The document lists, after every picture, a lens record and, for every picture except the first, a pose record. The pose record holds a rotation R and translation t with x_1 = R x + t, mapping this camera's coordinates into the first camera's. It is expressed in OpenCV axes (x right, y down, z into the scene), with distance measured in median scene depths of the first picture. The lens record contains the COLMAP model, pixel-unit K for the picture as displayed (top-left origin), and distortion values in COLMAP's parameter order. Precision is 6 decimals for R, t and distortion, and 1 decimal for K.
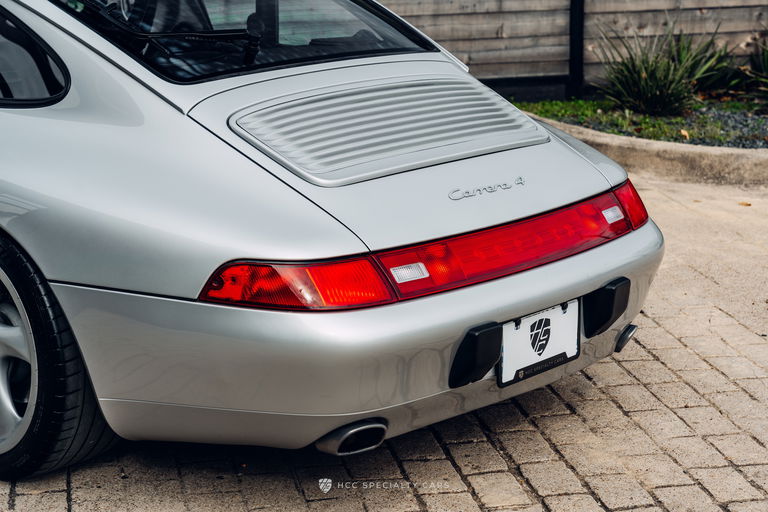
lens RADIAL K [[1531.5, 0, 384.0], [0, 1531.5, 256.0], [0, 0, 1]] dist [0.049924, 0.246373]
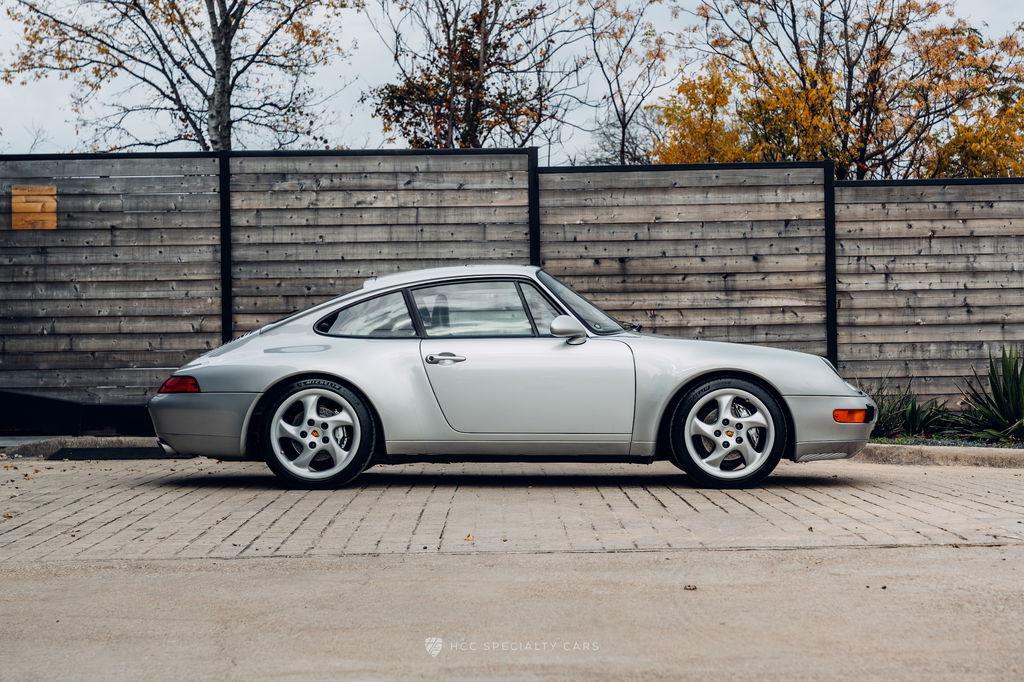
lens RADIAL K [[2080.9, 0, 529.3], [0, 2080.9, 342.8], [0, 0, 1]] dist [0.062767, 0.201470]
pose [[0.979112, -0.007346, -0.203187, 0.563863], [-0.047366, 0.963609, -0.263085, 0.777785], [0.197726, 0.267214, 0.943134, -2.092072]]
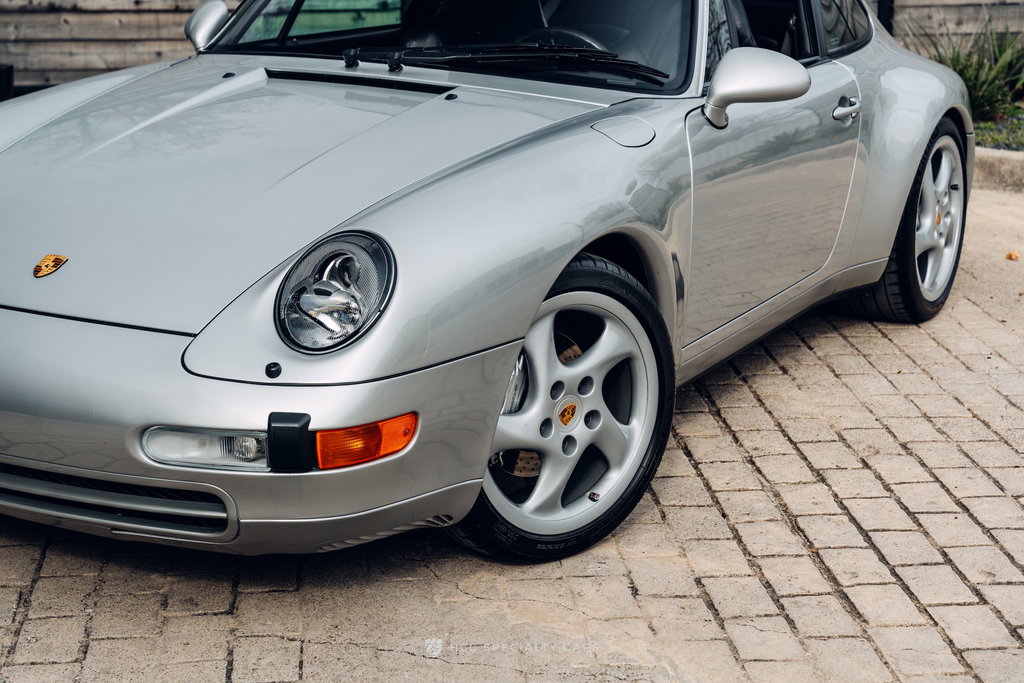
lens RADIAL K [[2042.0, 0, 512.0], [0, 2042.0, 341.5], [0, 0, 1]] dist [0.049924, 0.246373]
pose [[0.993311, 0.034010, -0.110348, 0.108855], [-0.034777, 0.999382, -0.005034, 0.111486], [0.110108, 0.008838, 0.993880, -0.456724]]
